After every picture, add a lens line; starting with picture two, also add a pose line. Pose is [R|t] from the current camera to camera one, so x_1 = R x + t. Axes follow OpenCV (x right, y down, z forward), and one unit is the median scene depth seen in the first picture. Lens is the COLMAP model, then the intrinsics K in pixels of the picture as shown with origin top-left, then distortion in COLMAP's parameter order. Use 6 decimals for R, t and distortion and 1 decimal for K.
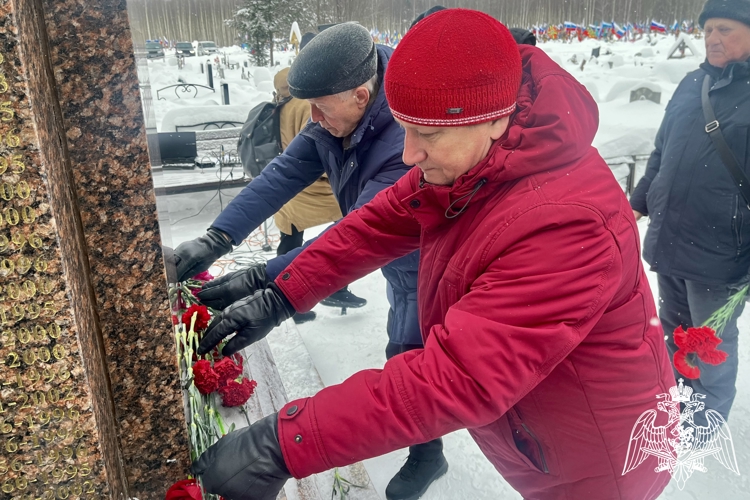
lens RADIAL K [[562.7, 0, 357.1], [0, 562.7, 219.4], [0, 0, 1]] dist [0.051546, -0.066958]
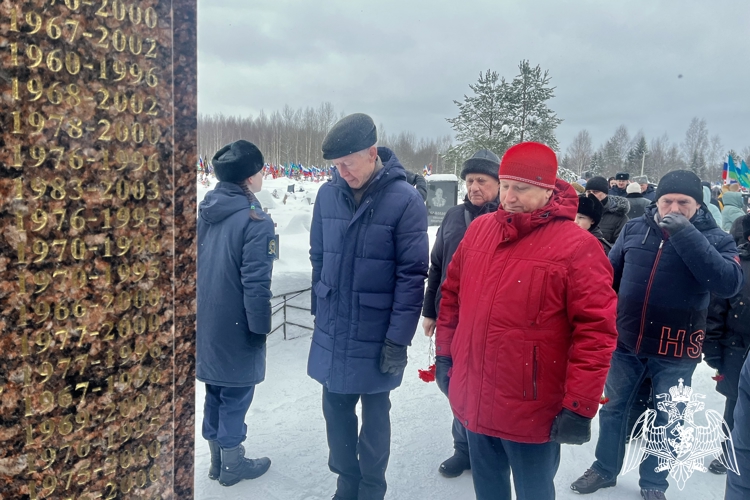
lens RADIAL K [[562.7, 0, 379.3], [0, 562.7, 247.0], [0, 0, 1]] dist [0.051546, -0.066958]
pose [[0.848190, 0.007639, 0.529638, -0.731608], [0.085015, 0.984970, -0.150353, 0.041255], [-0.522826, 0.172555, 0.834792, -0.031488]]
